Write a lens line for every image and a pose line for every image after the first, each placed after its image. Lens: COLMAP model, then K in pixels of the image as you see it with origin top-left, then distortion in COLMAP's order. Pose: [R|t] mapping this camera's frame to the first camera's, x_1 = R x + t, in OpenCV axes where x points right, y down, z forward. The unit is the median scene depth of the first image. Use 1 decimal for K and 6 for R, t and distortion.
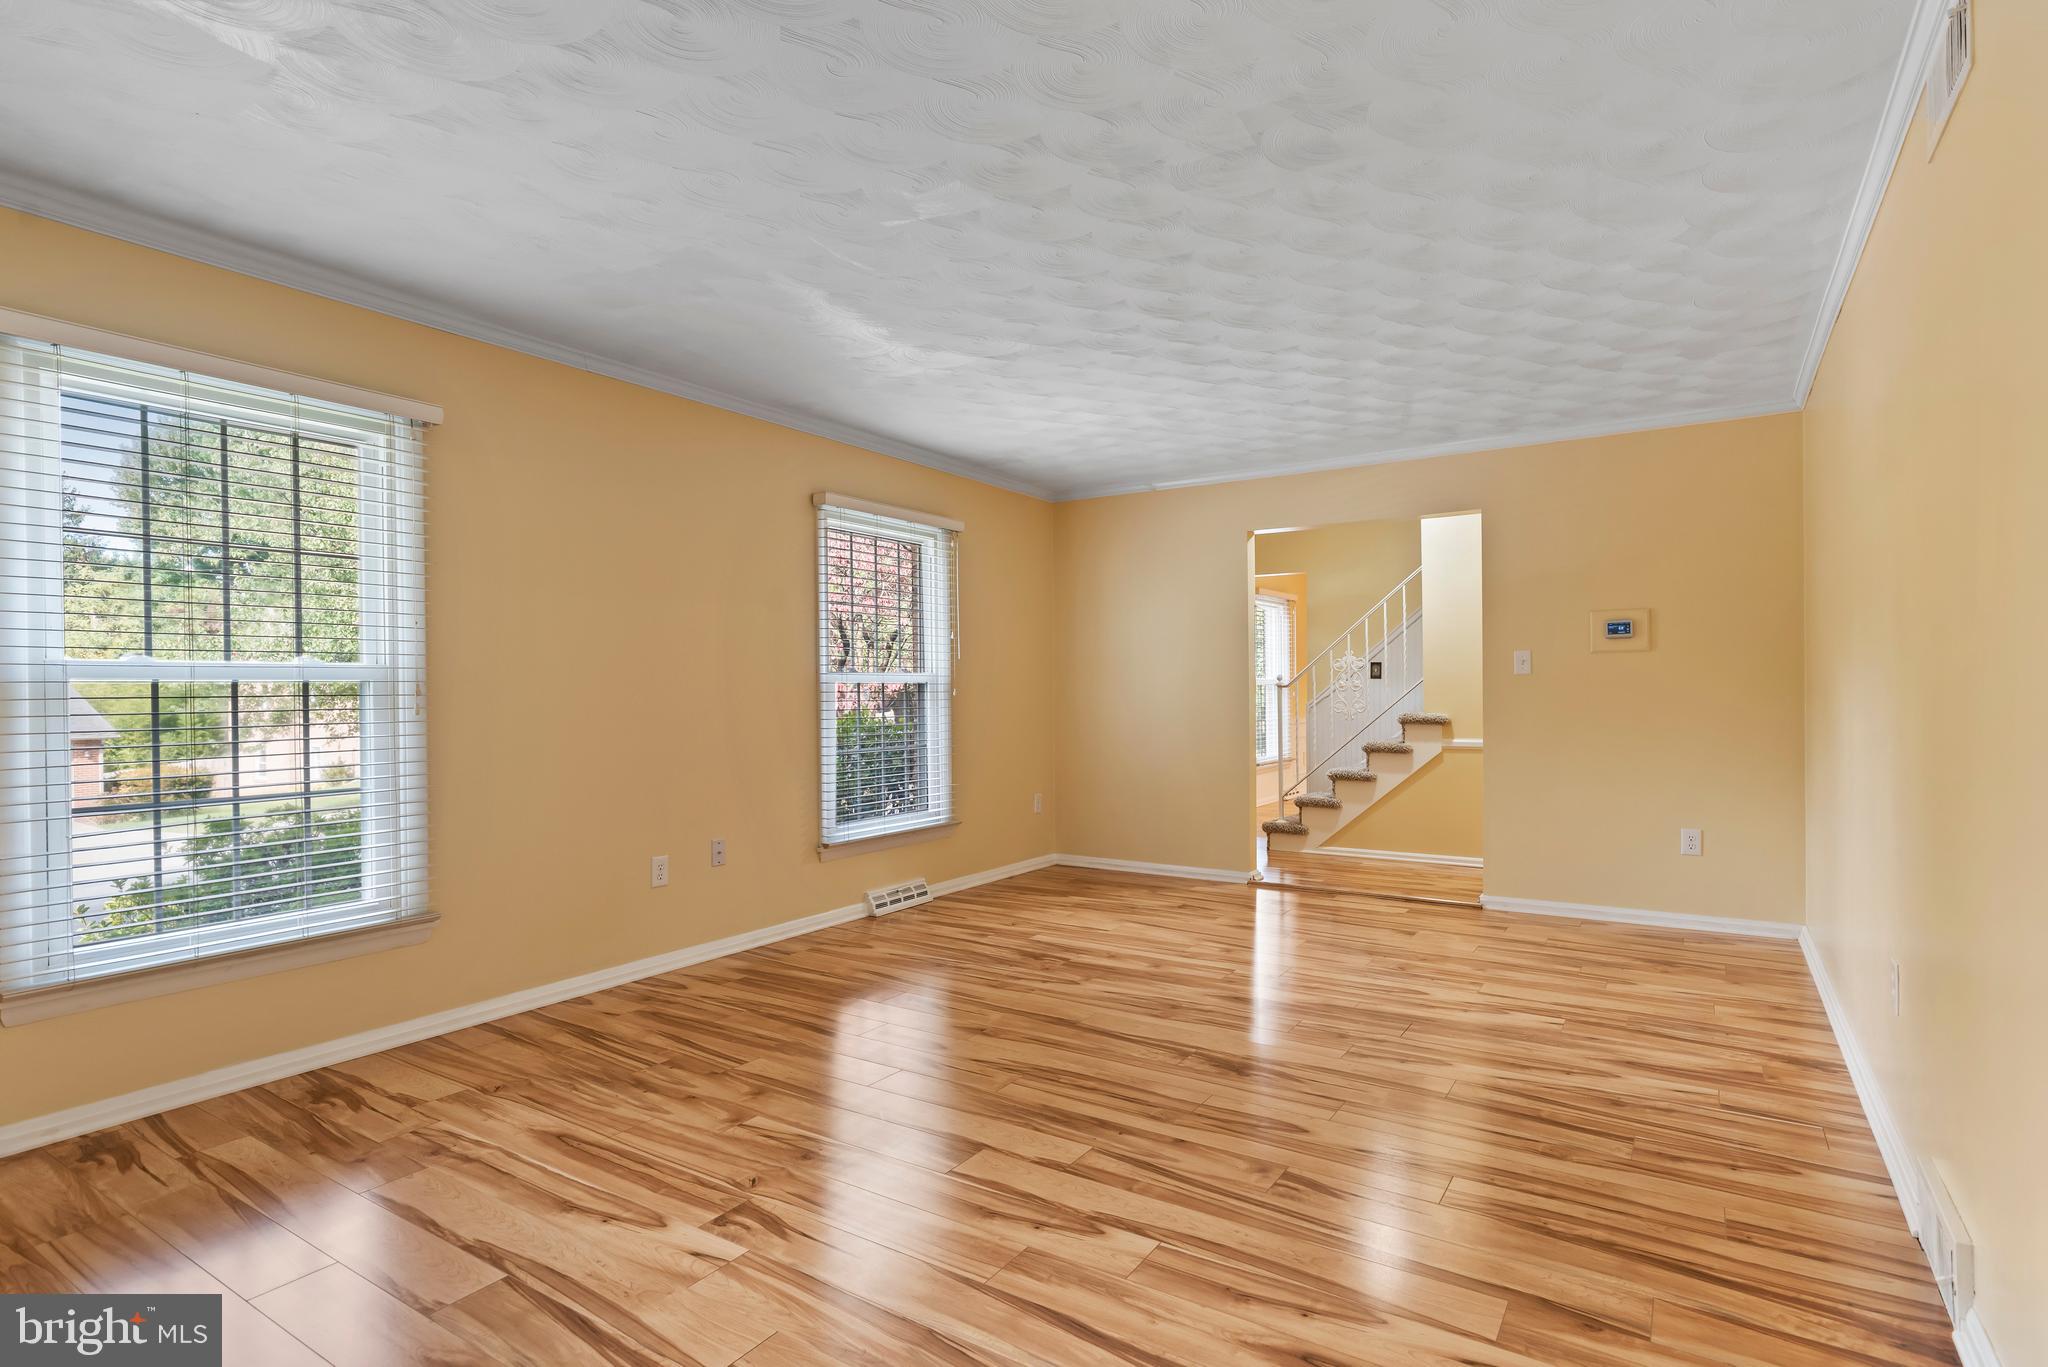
lens RADIAL K [[1003.8, 0, 1043.1], [0, 1003.8, 673.8], [0, 0, 1]] dist [-0.000123, -0.000189]
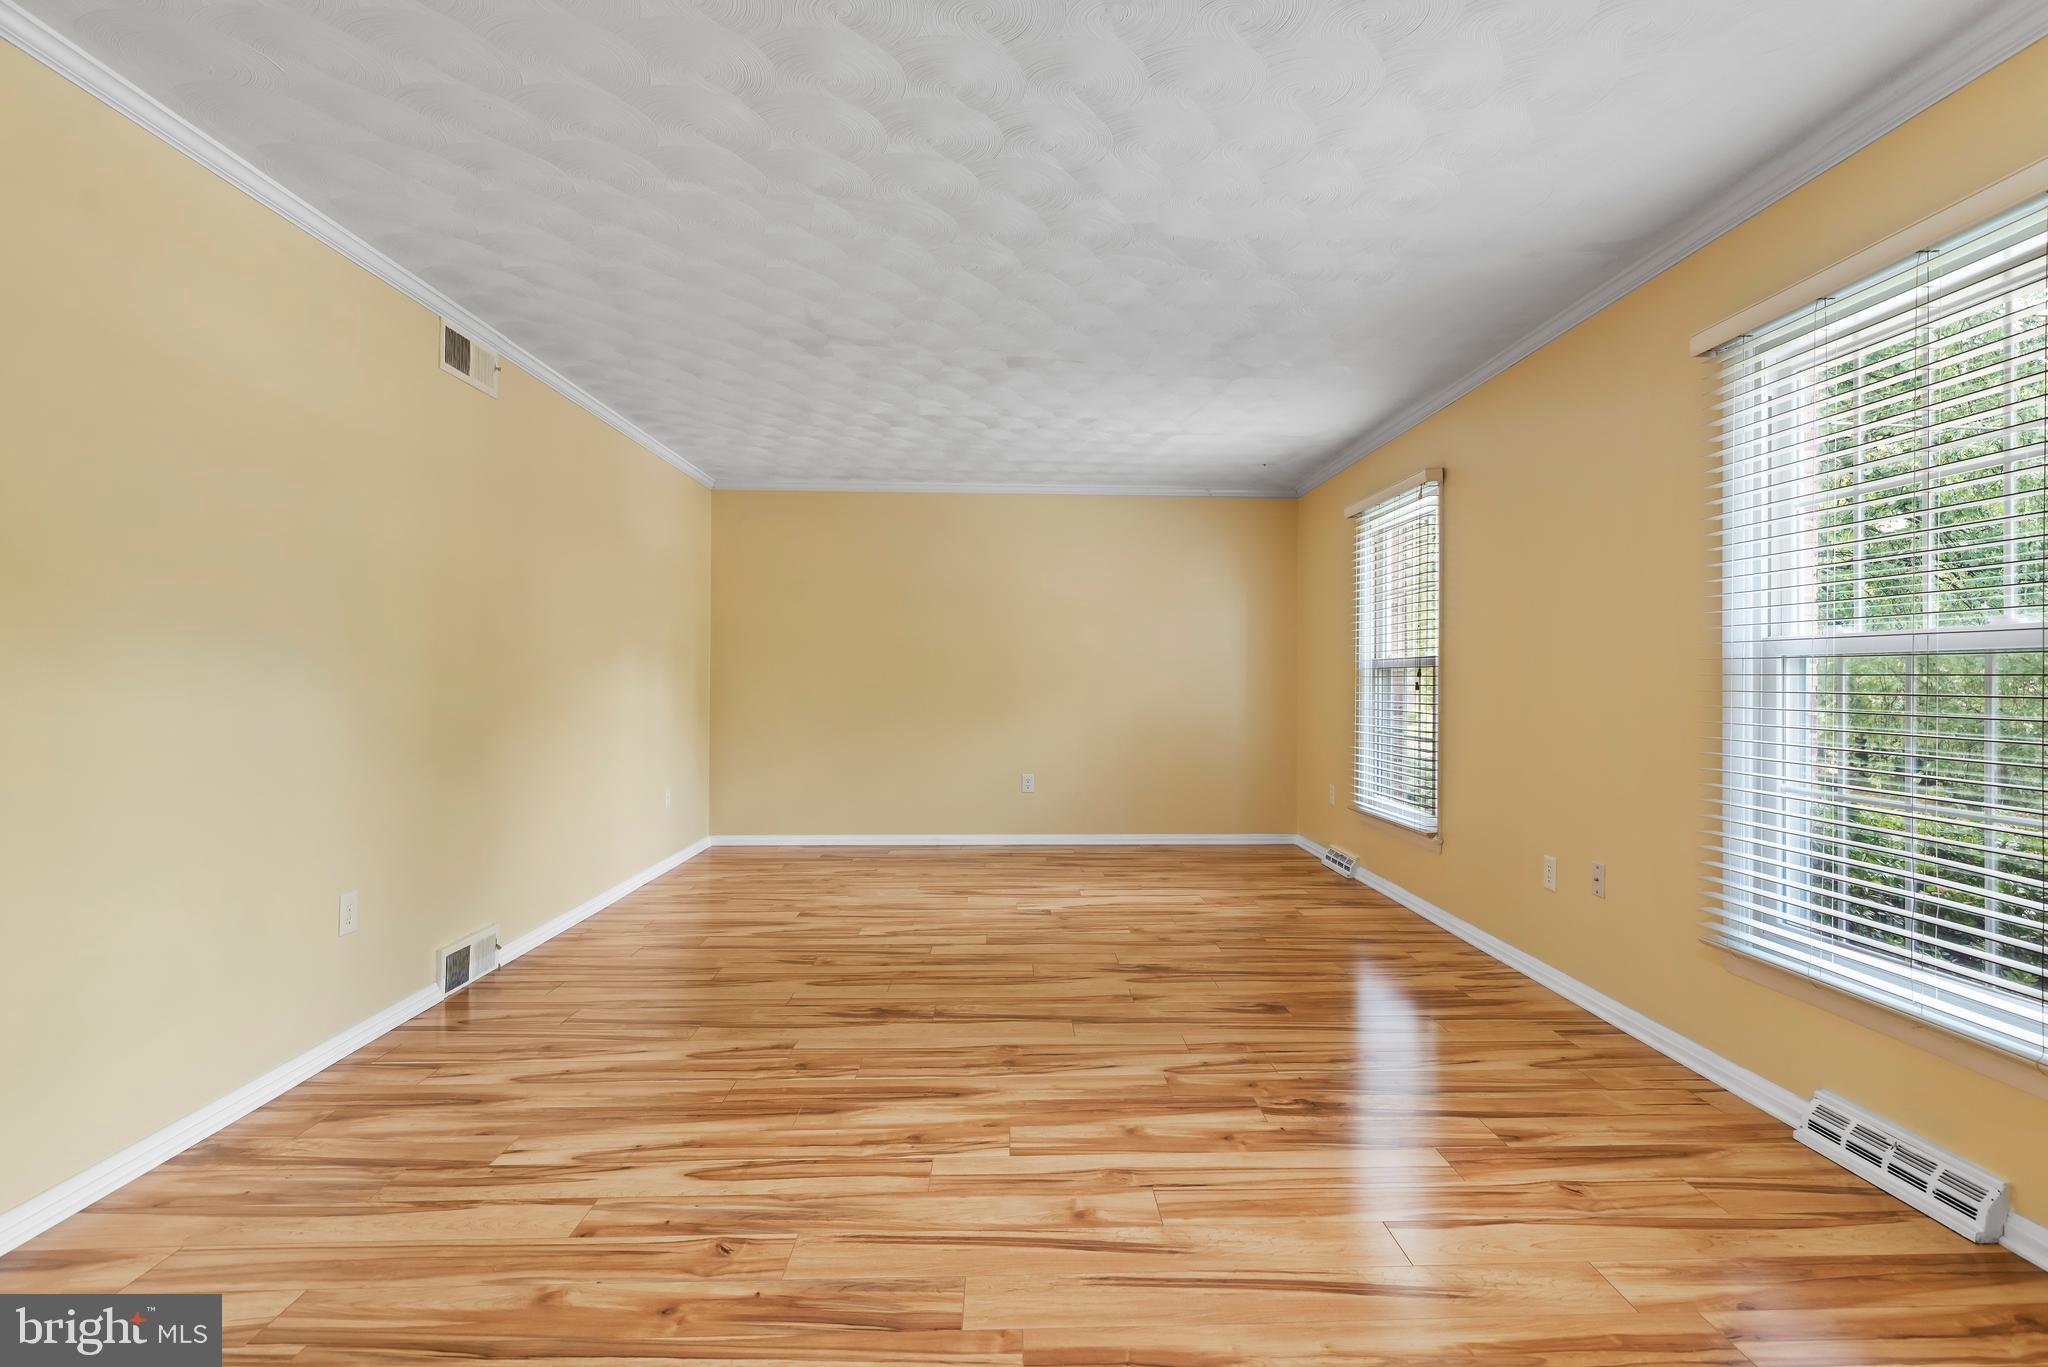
lens RADIAL K [[1009.9, 0, 1046.1], [0, 1009.9, 709.8], [0, 0, 1]] dist [0.000298, -0.000348]
pose [[-0.817658, 0.022330, -0.575271, 0.567130], [0.012144, 0.999694, 0.021544, 0.029571], [0.575577, 0.010630, -0.817679, 1.670811]]
